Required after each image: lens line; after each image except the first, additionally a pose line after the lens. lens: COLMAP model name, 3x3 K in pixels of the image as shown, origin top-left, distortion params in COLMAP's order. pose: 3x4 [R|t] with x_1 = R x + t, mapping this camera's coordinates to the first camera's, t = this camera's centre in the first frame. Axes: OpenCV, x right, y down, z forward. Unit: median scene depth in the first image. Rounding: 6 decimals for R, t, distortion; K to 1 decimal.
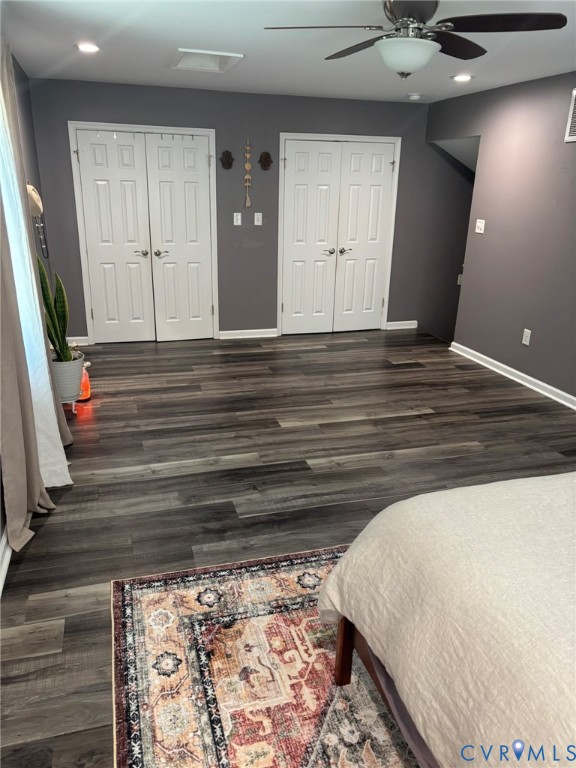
lens RADIAL K [[582.4, 0, 286.6], [0, 582.4, 384.9], [0, 0, 1]] dist [0.008002, -0.001931]
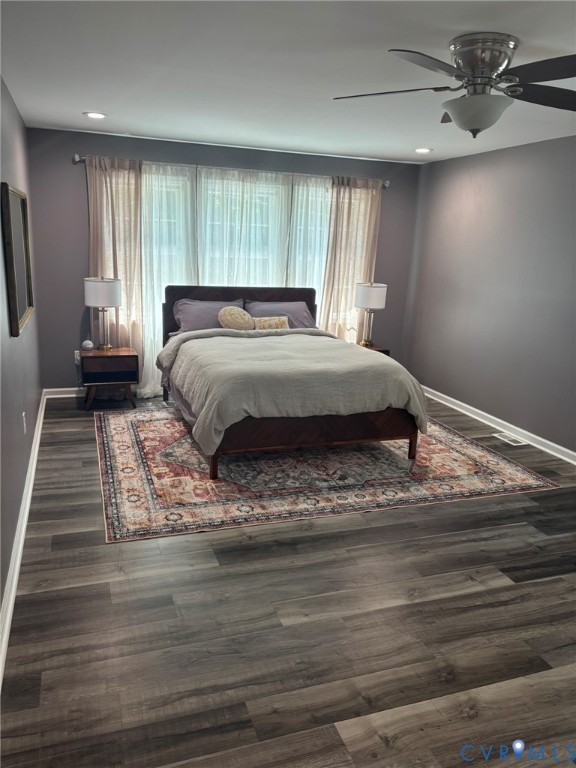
lens RADIAL K [[582.4, 0, 286.6], [0, 582.4, 385.1], [0, 0, 1]] dist [0.008002, -0.001931]
pose [[-0.997075, -0.044177, -0.062370, 0.464438], [-0.071115, 0.835224, 0.545292, -0.585241], [0.028003, 0.548132, -0.835923, 1.724423]]
